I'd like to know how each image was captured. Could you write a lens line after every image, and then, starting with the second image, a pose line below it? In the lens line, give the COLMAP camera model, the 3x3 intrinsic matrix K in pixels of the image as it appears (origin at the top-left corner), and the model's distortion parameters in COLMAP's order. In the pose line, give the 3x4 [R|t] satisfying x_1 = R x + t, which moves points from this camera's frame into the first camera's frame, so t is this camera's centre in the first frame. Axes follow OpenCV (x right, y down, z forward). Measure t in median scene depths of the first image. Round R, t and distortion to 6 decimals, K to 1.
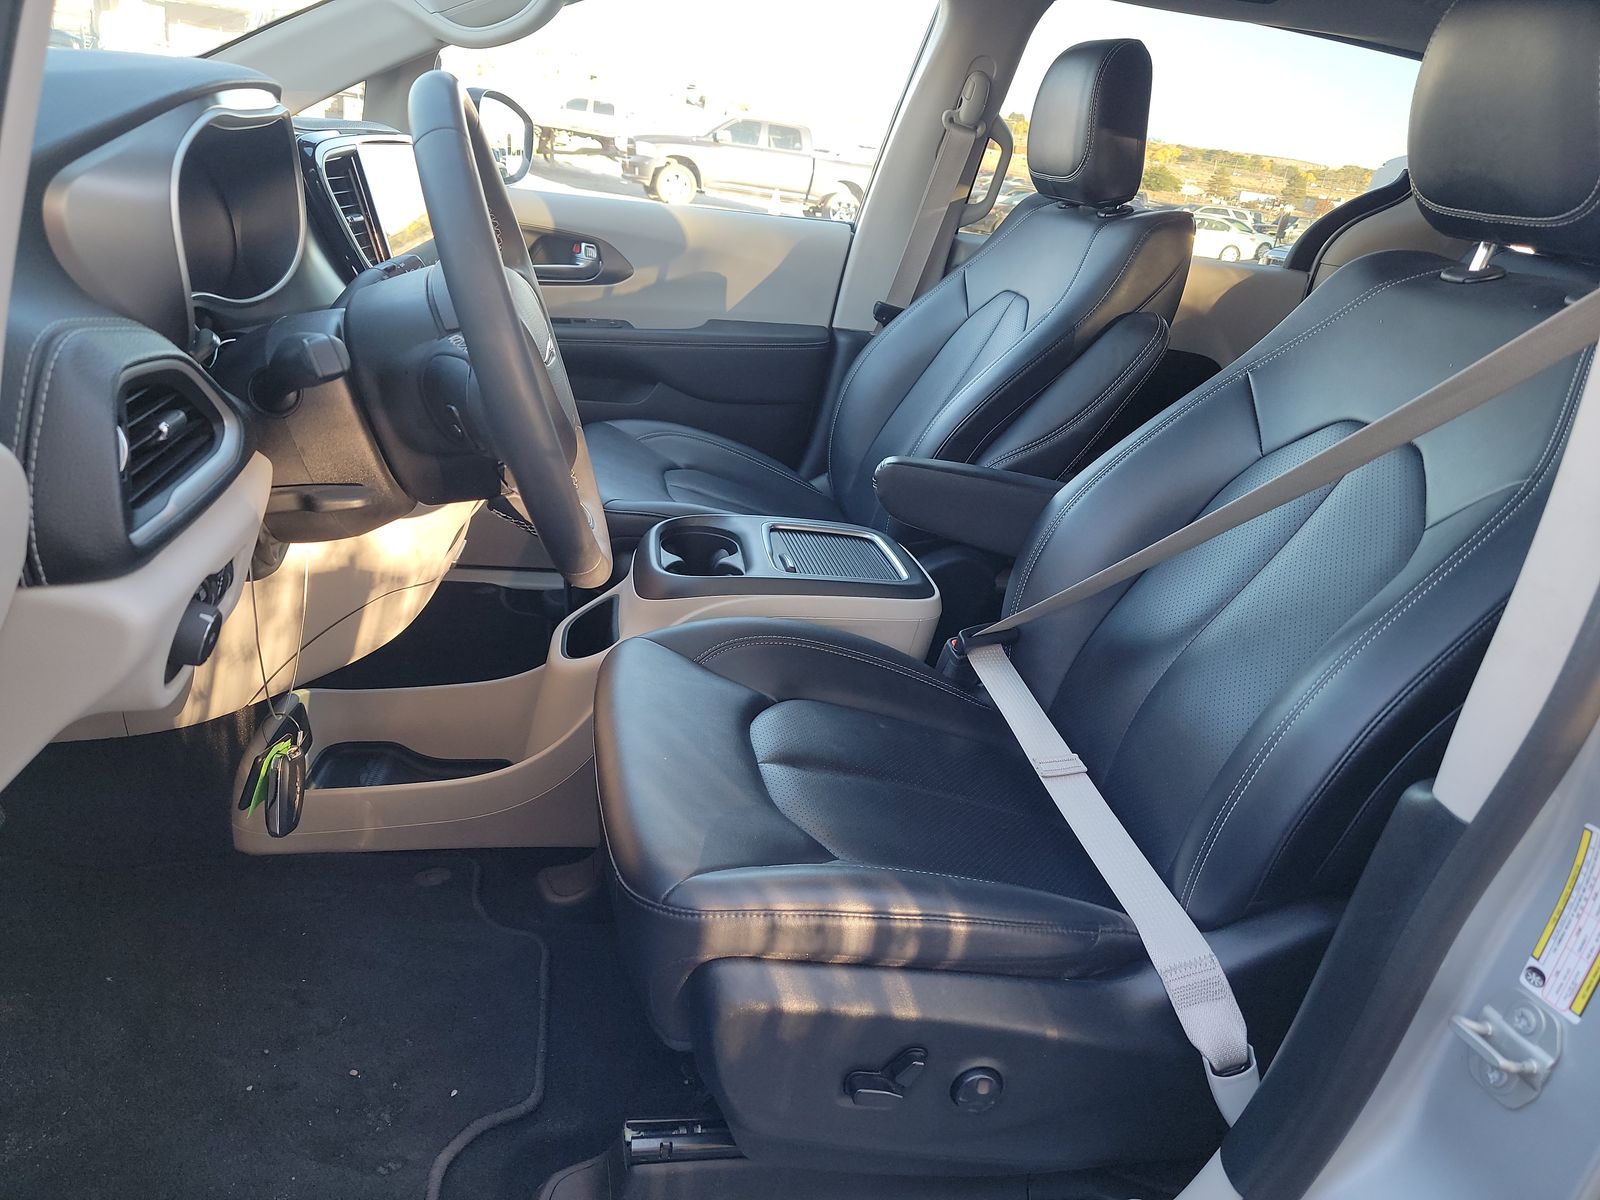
lens RADIAL K [[1233.2, 0, 803.9], [0, 1233.2, 602.1], [0, 0, 1]] dist [0.057089, -0.066075]
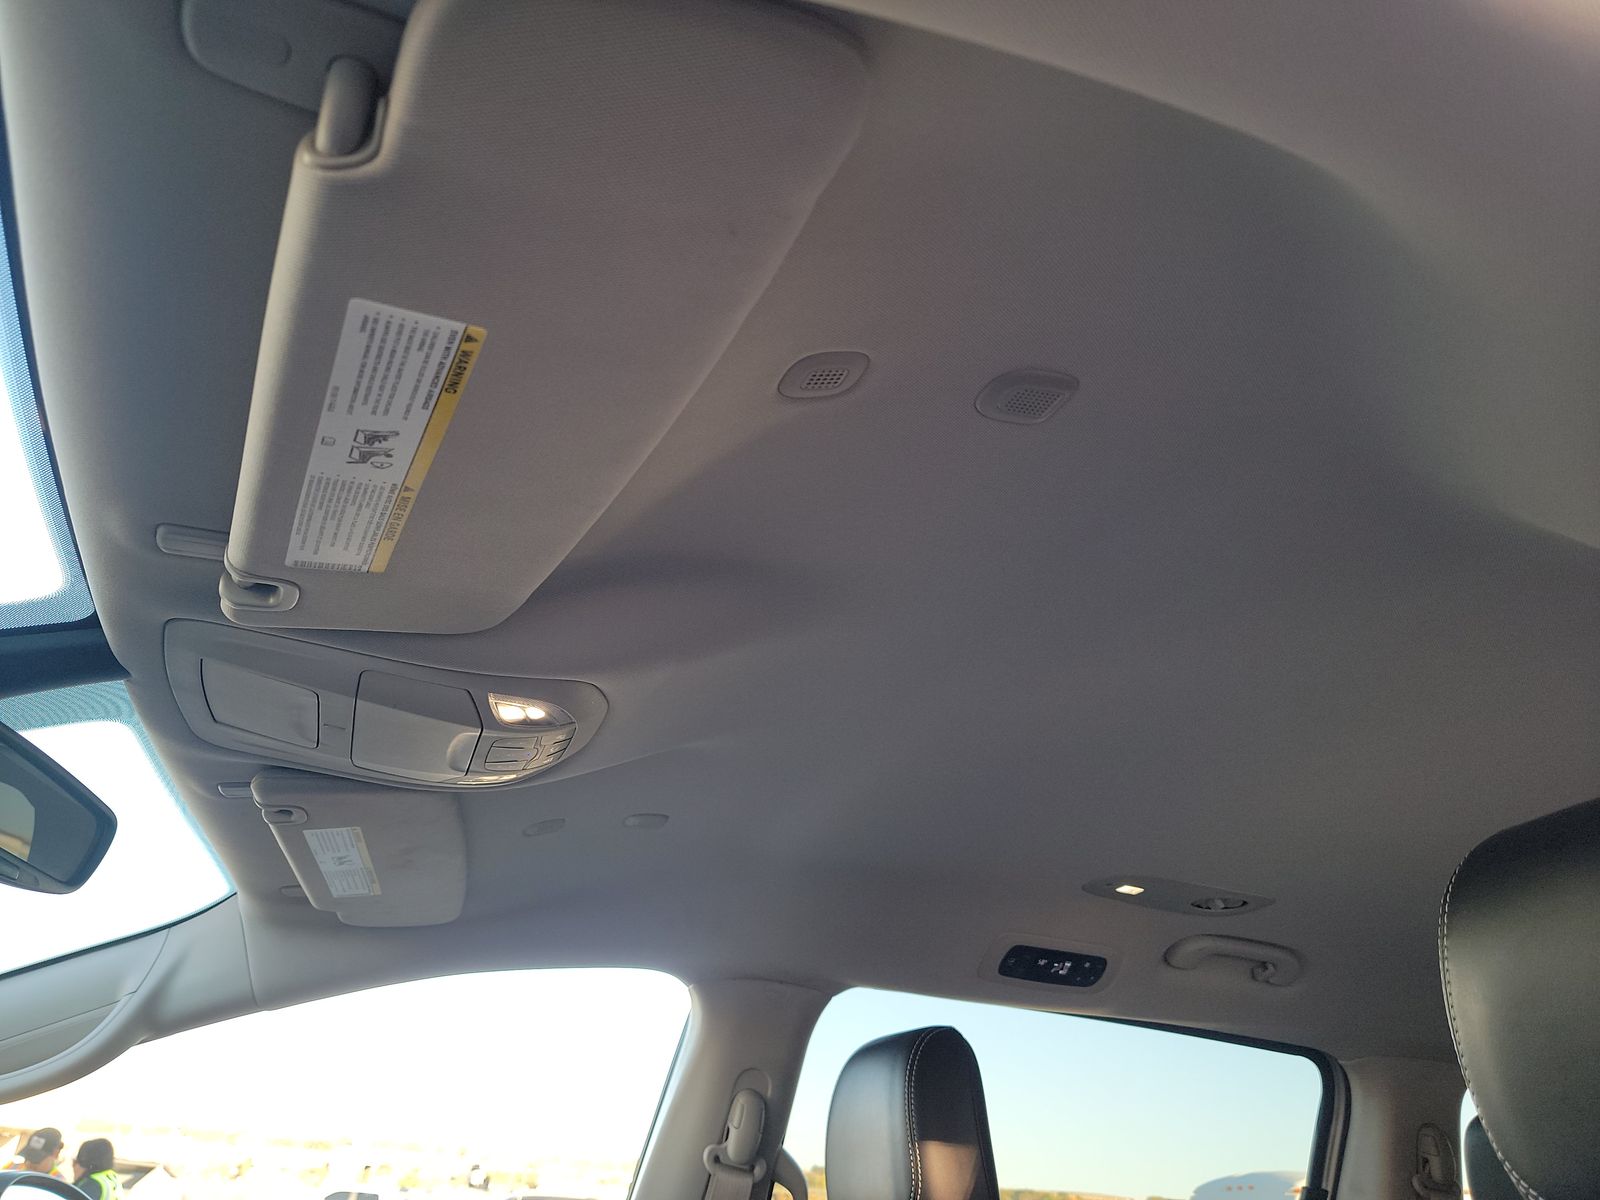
lens RADIAL K [[1133.5, 0, 796.3], [0, 1133.5, 604.3], [0, 0, 1]] dist [0.027263, -0.001630]
pose [[0.985362, -0.000274, 0.170475, 0.067659], [0.126524, 0.671370, -0.730242, -0.152837], [-0.114252, 0.741122, 0.661577, 0.421760]]
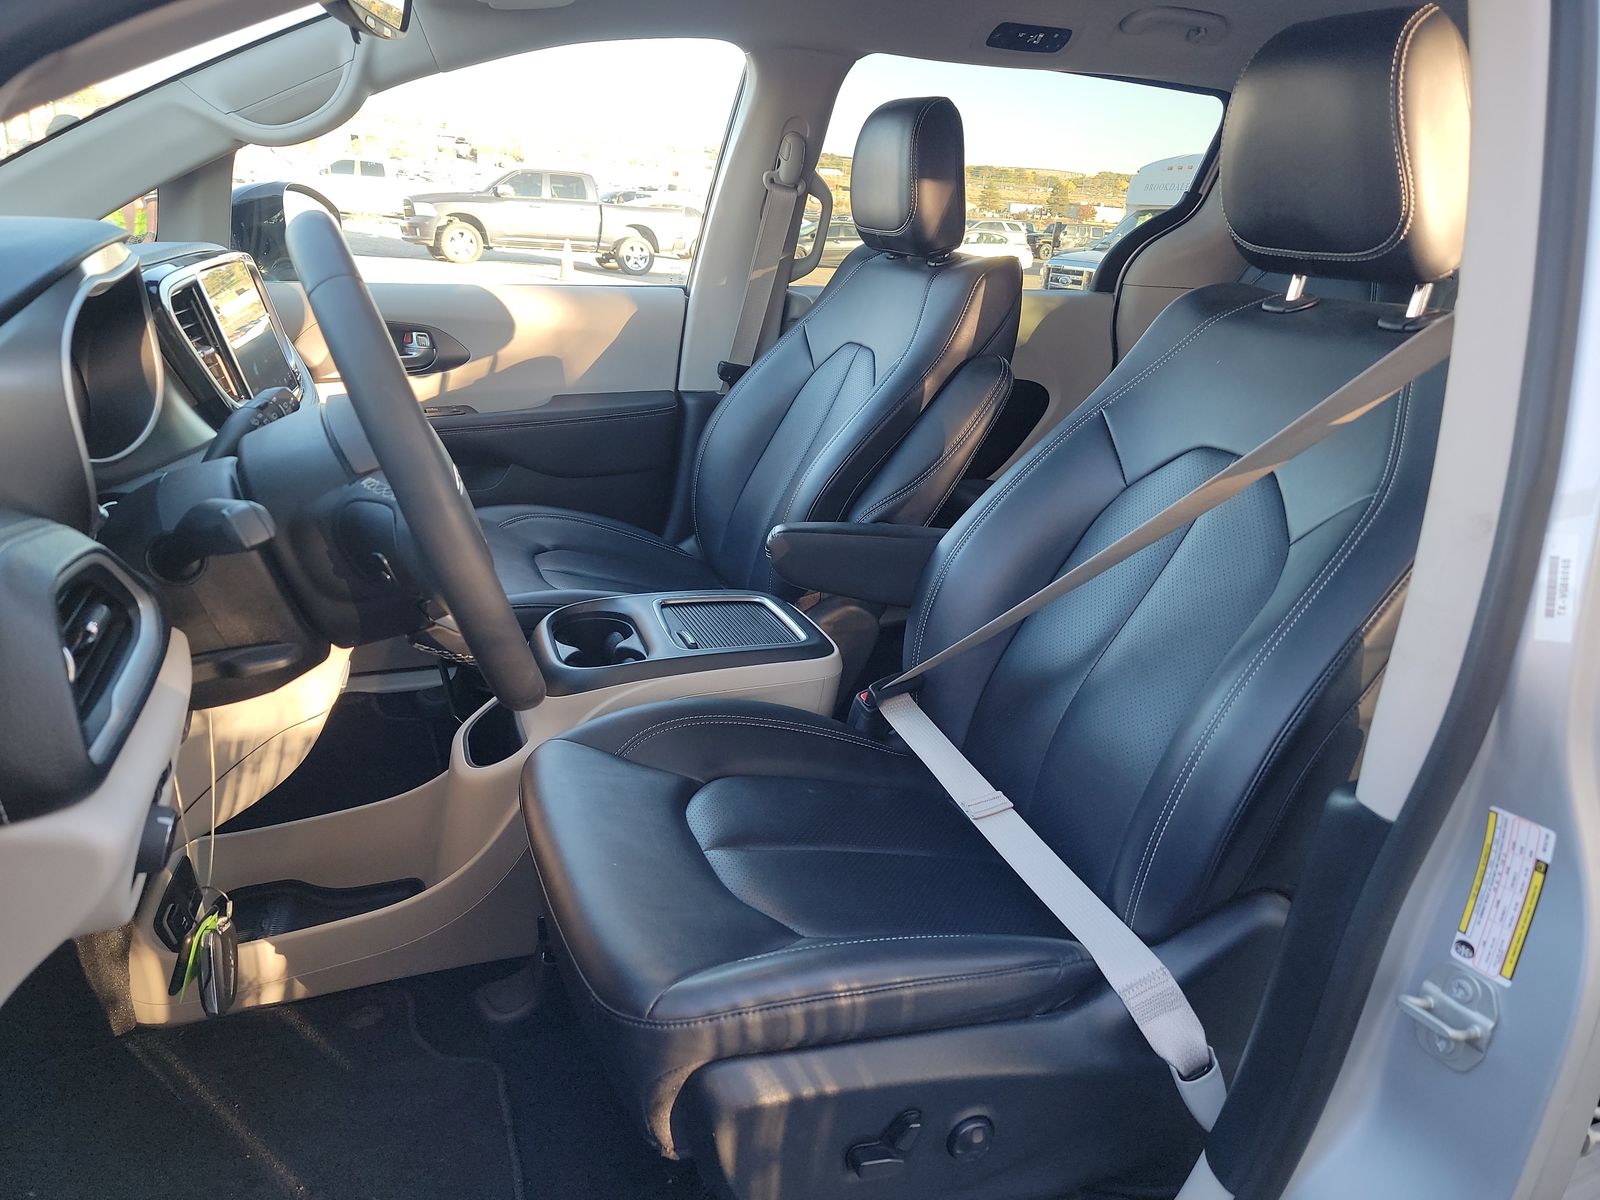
lens RADIAL K [[1233.2, 0, 803.9], [0, 1233.2, 602.1], [0, 0, 1]] dist [0.057089, -0.066075]
pose [[0.979567, -0.129306, 0.154038, -0.075071], [0.131203, 0.991353, -0.002169, -0.050127], [-0.152426, 0.022335, 0.988062, -0.006952]]
